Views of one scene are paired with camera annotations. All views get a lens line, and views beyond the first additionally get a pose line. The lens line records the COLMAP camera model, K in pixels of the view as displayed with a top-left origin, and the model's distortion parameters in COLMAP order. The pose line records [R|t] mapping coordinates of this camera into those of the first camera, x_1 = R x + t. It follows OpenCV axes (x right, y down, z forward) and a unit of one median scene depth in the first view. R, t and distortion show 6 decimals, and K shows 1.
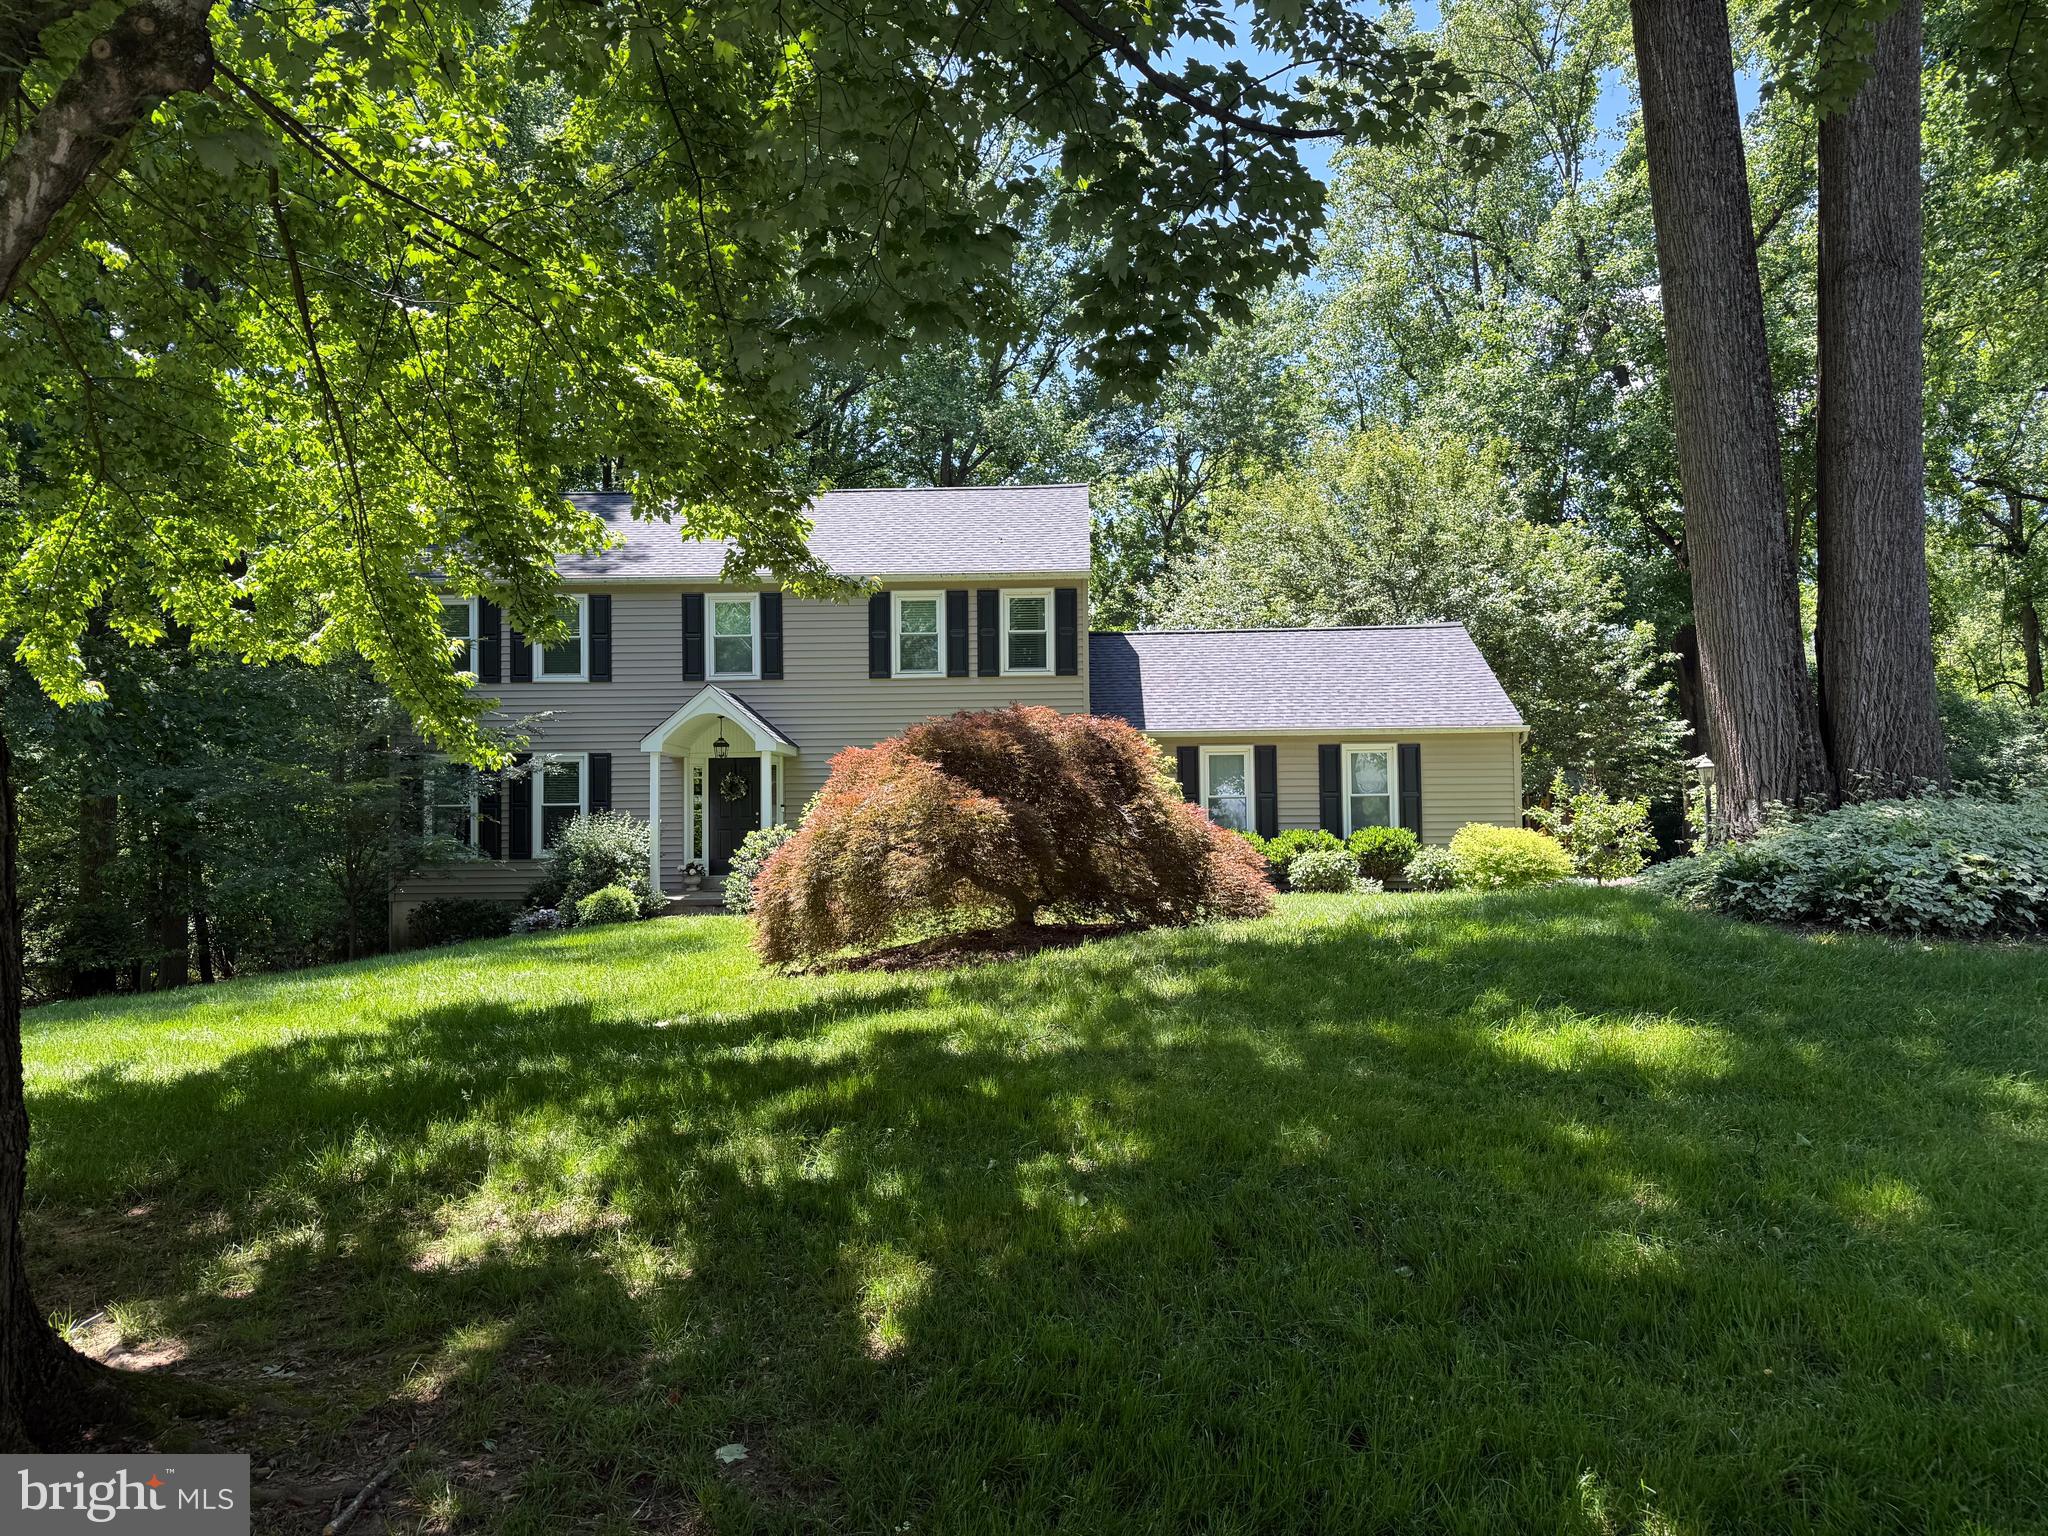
lens RADIAL K [[1456.7, 0, 1024.0], [0, 1456.7, 768.0], [0, 0, 1]] dist [0.001739, -0.003009]
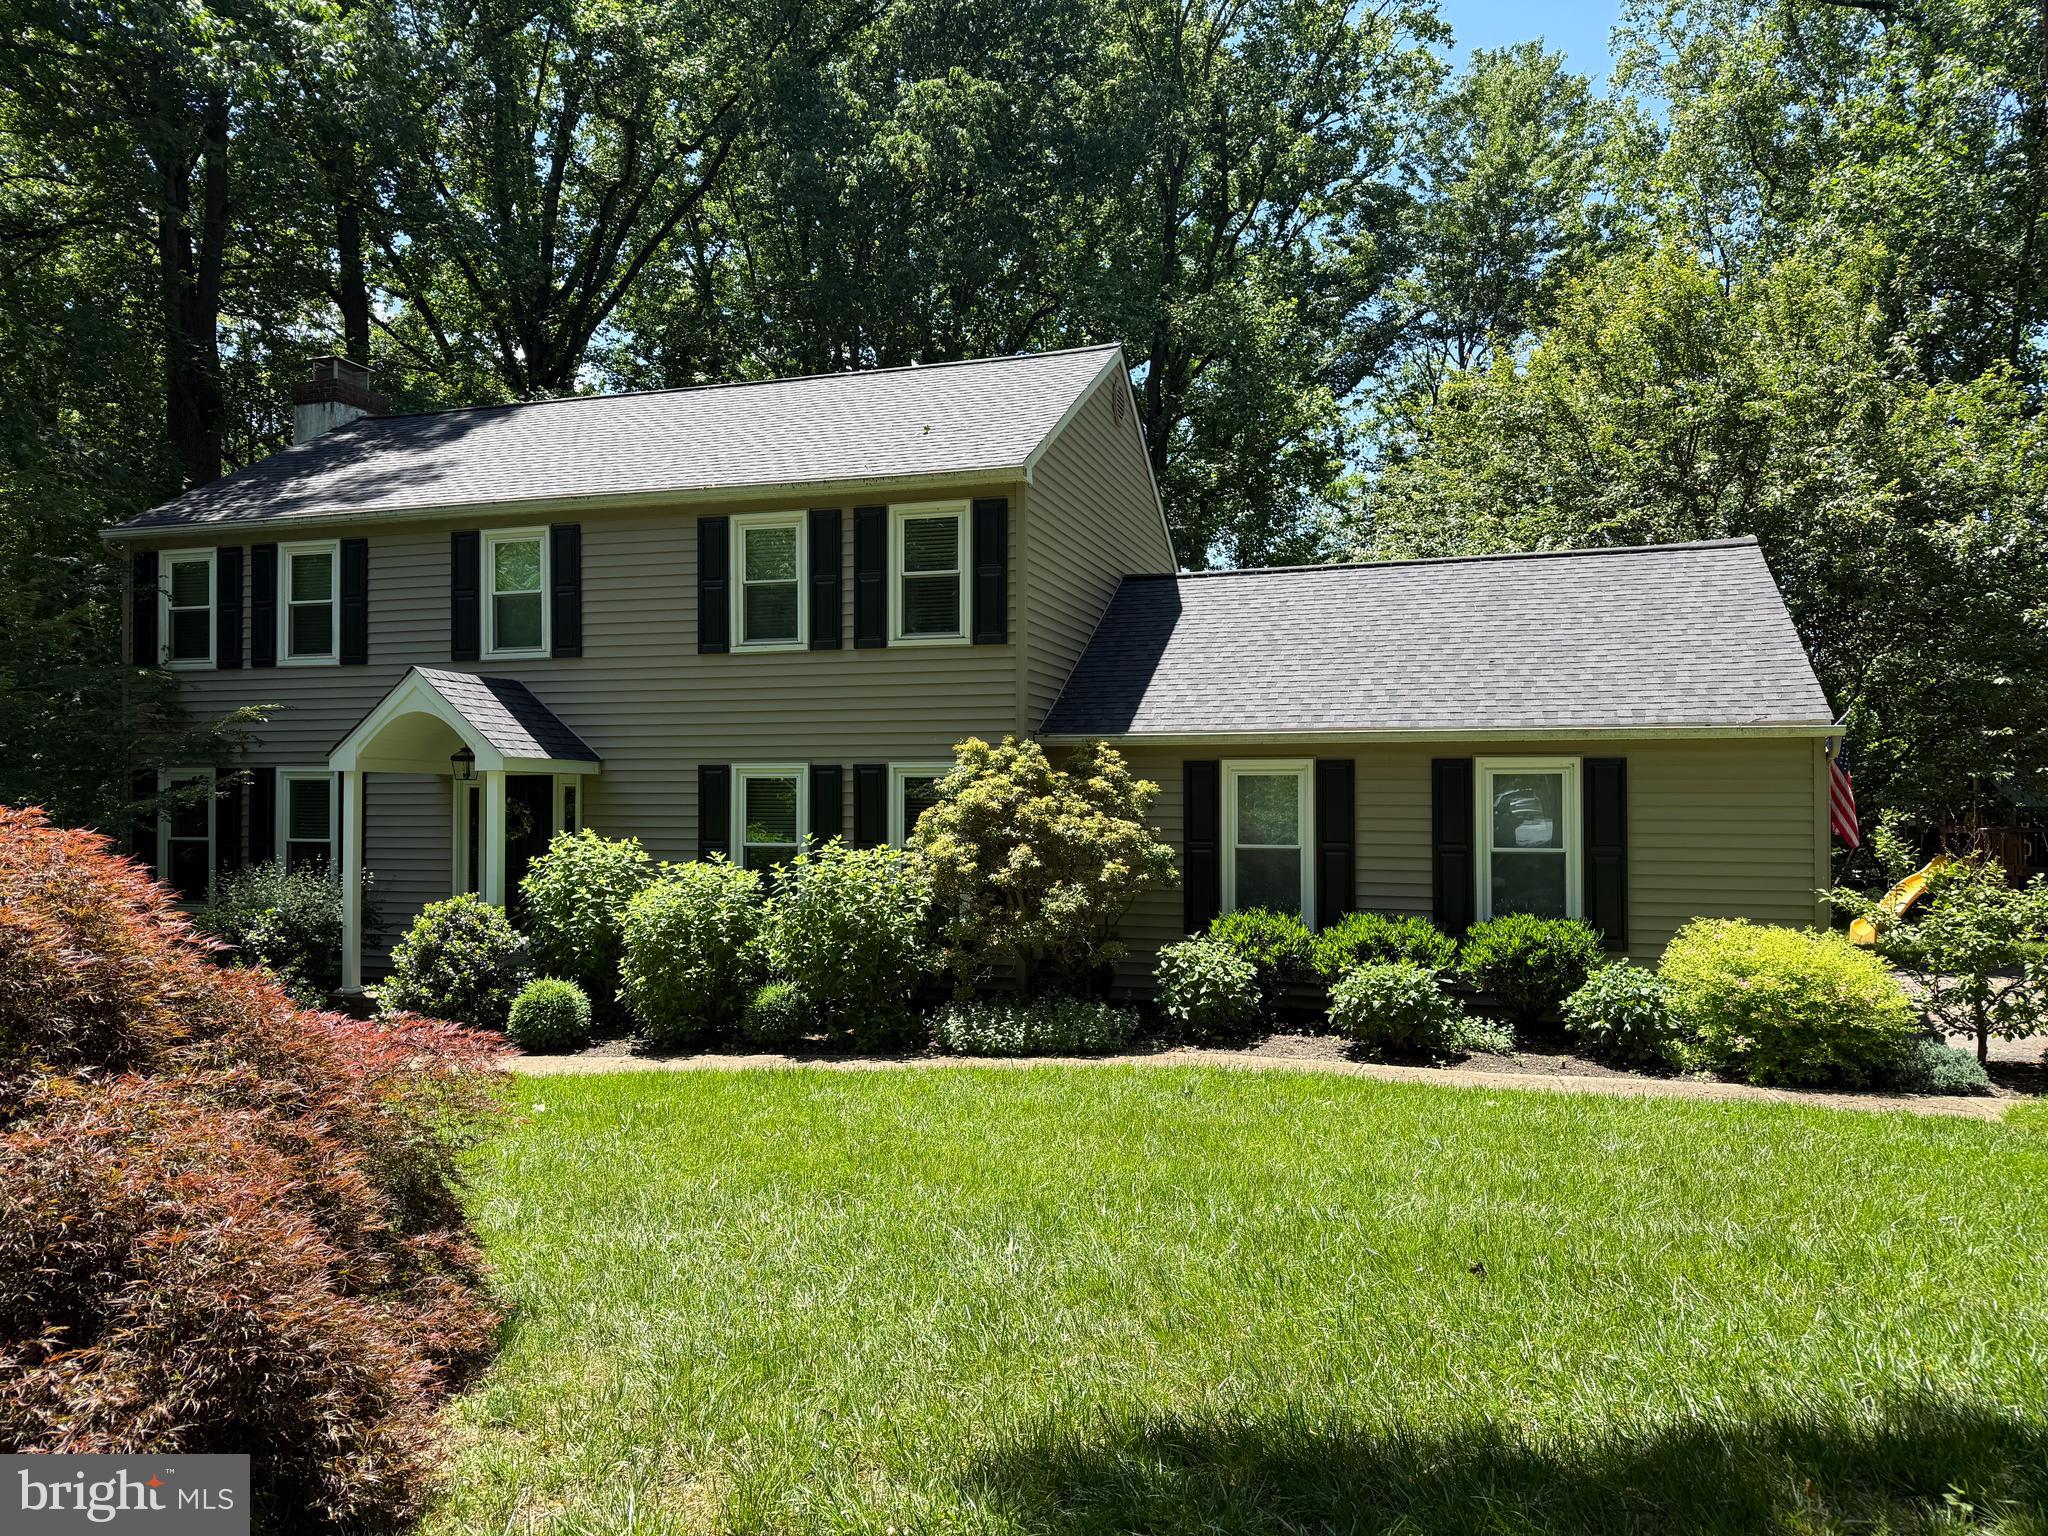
lens RADIAL K [[1456.7, 0, 1024.0], [0, 1456.7, 768.0], [0, 0, 1]] dist [0.001739, -0.003009]
pose [[0.965746, 0.004863, -0.259445, 0.197393], [0.002584, 0.999595, 0.028353, -0.029066], [0.259478, -0.028052, 0.965342, 0.416626]]
